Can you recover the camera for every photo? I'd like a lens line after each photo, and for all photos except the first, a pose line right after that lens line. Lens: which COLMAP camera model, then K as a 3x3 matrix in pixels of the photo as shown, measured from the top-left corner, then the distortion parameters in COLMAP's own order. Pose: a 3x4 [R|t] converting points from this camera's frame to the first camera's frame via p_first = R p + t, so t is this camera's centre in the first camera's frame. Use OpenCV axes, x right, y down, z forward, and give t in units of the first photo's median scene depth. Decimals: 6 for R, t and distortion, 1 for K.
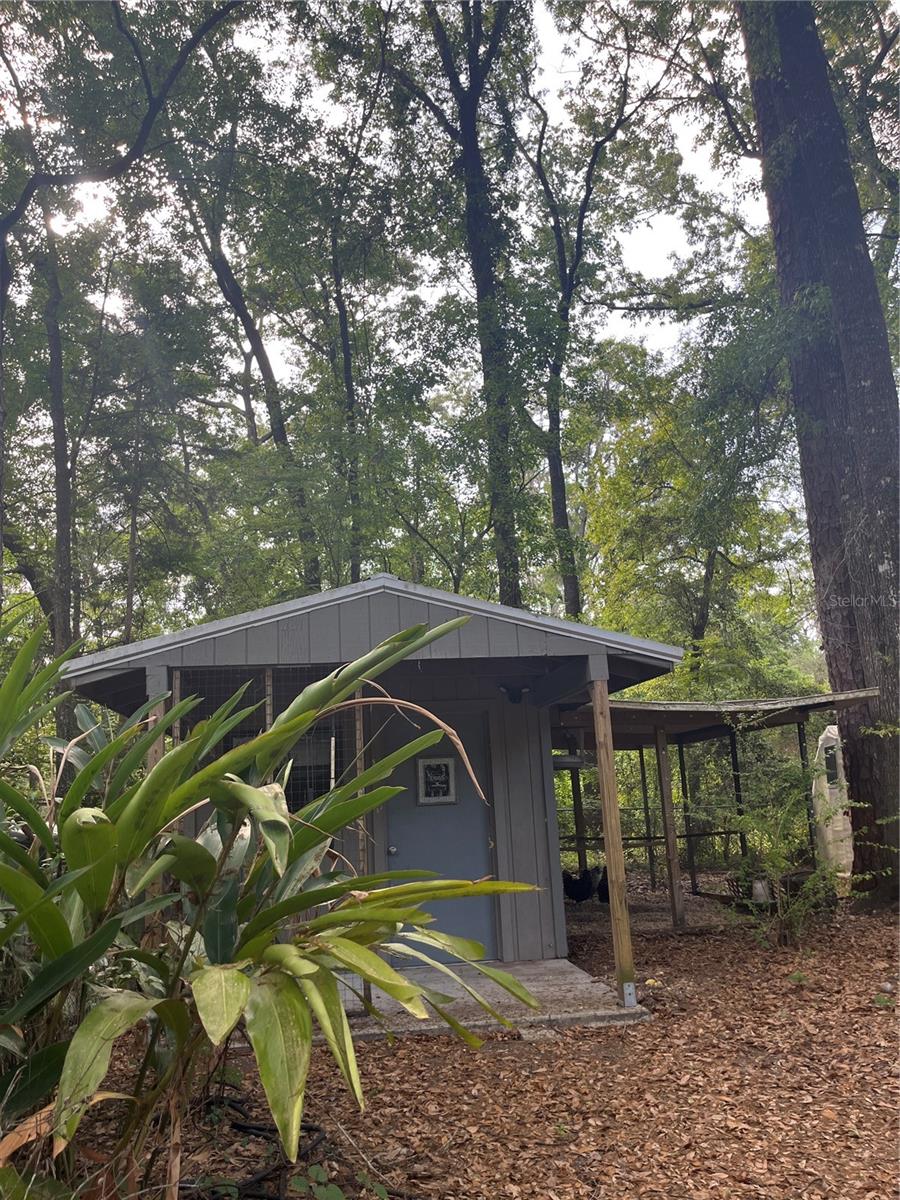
lens RADIAL K [[902.2, 0, 449.5], [0, 902.2, 600.7], [0, 0, 1]] dist [0.074618, -0.103288]
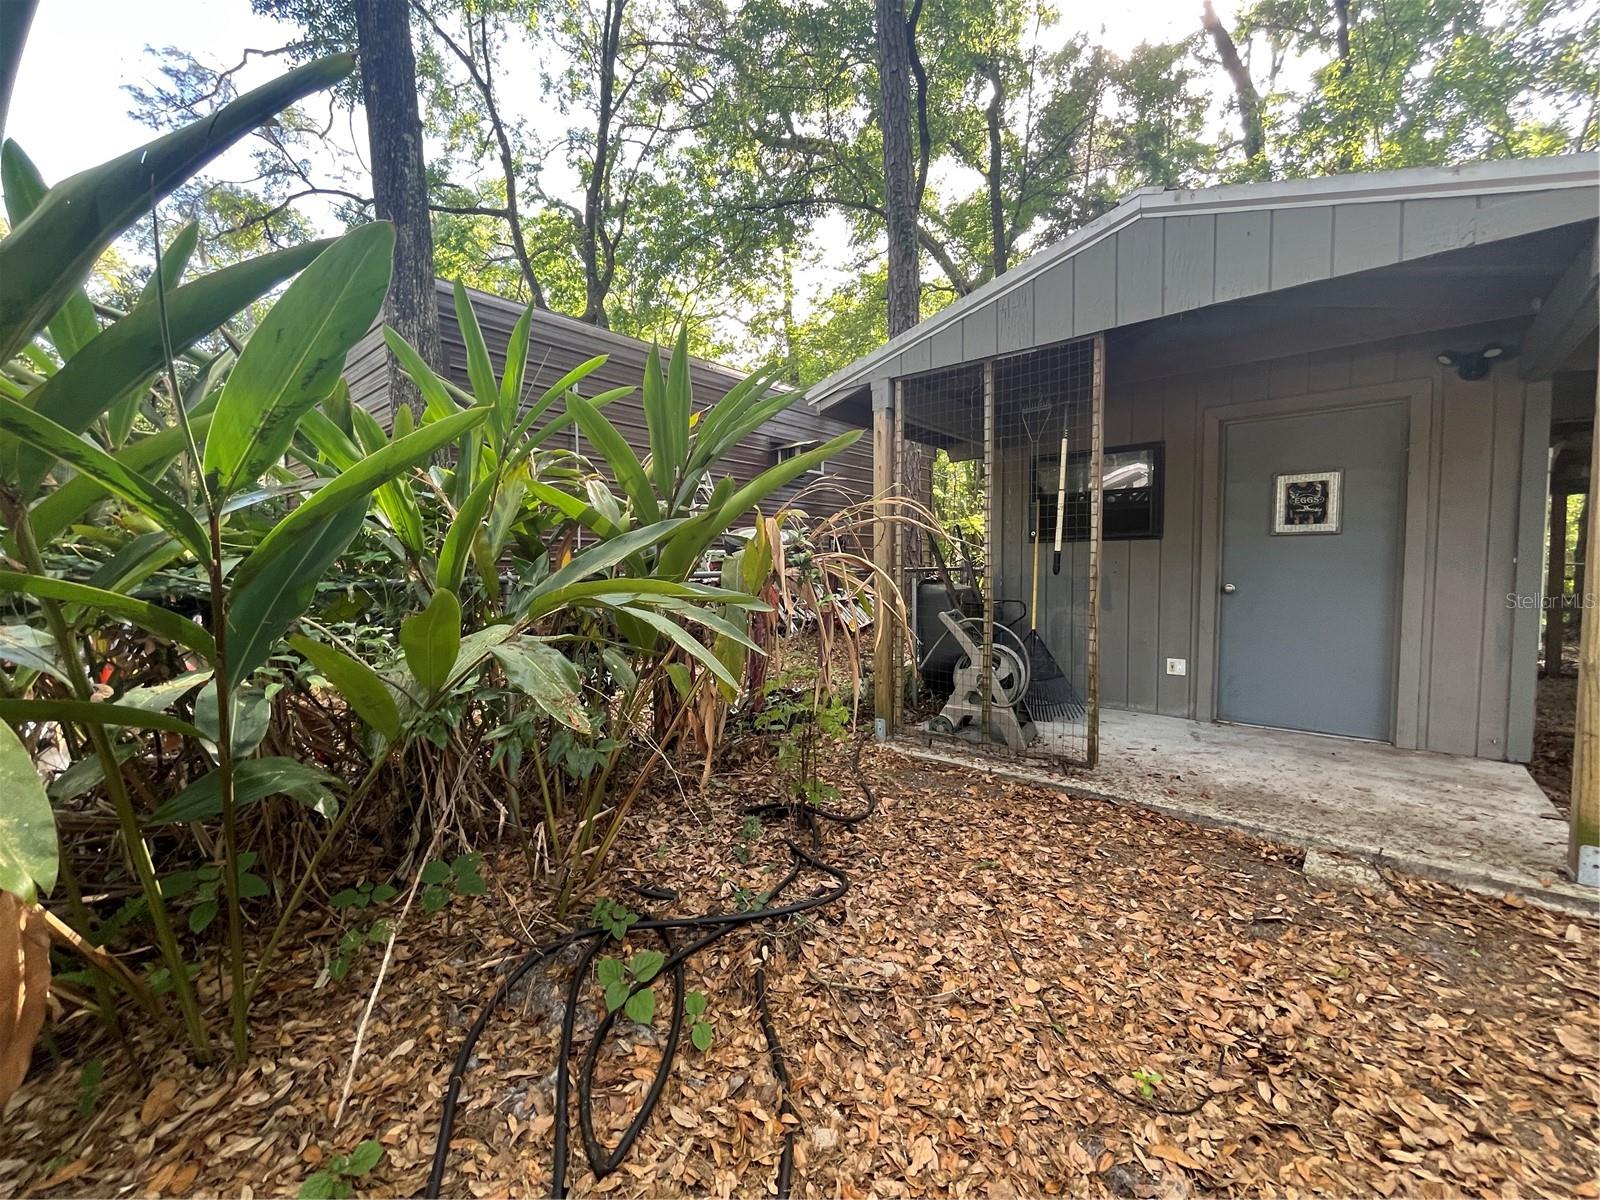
lens RADIAL K [[657.8, 0, 802.5], [0, 657.8, 592.5], [0, 0, 1]] dist [0.000653, 0.000256]
pose [[0.657463, 0.077411, -0.749500, 0.119438], [0.134166, 0.966785, 0.217544, 0.091969], [0.741446, -0.243584, 0.625240, 0.320911]]
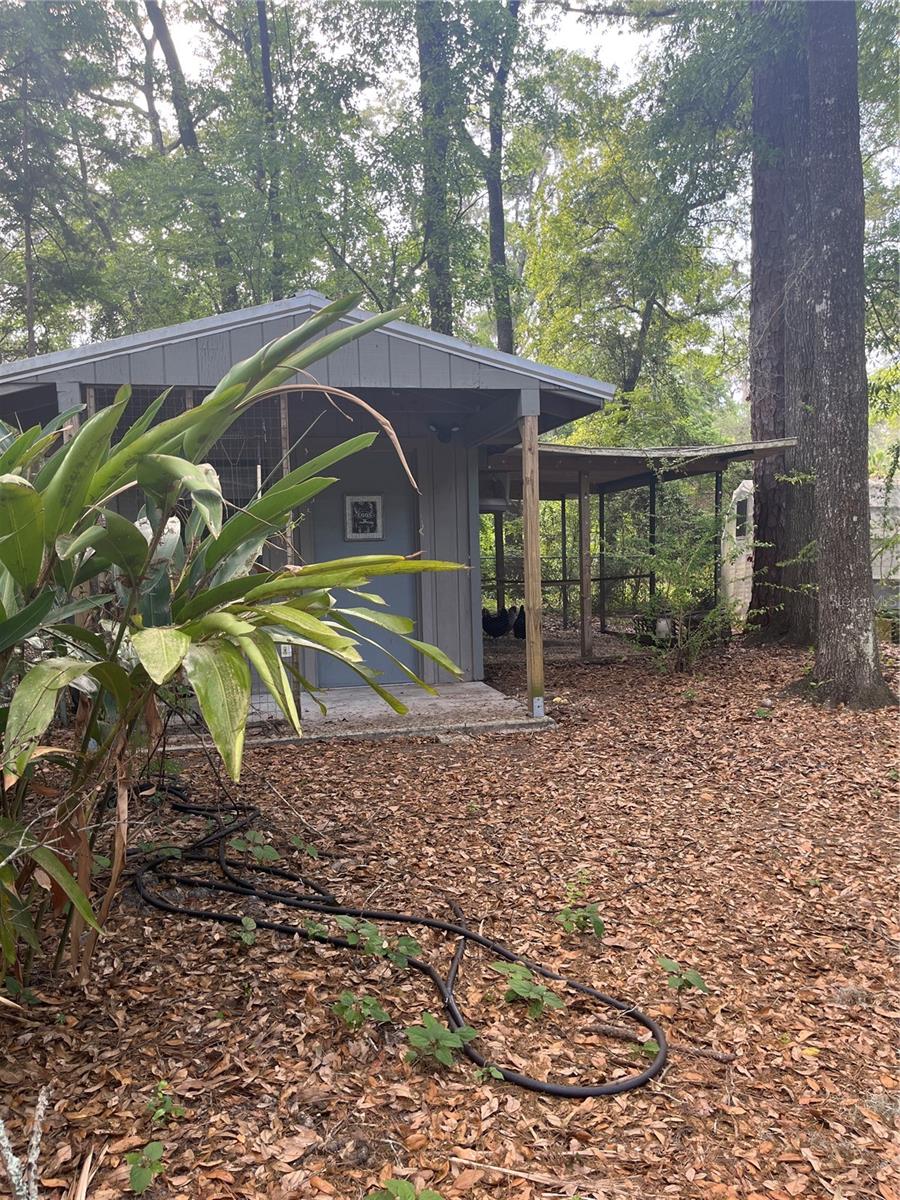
lens RADIAL K [[902.2, 0, 451.5], [0, 902.2, 599.3], [0, 0, 1]] dist [0.074618, -0.103288]
pose [[0.996141, 0.016490, 0.086210, -0.002035], [-0.038473, 0.964844, 0.259994, 0.019872], [-0.078892, -0.262307, 0.961754, -0.002299]]
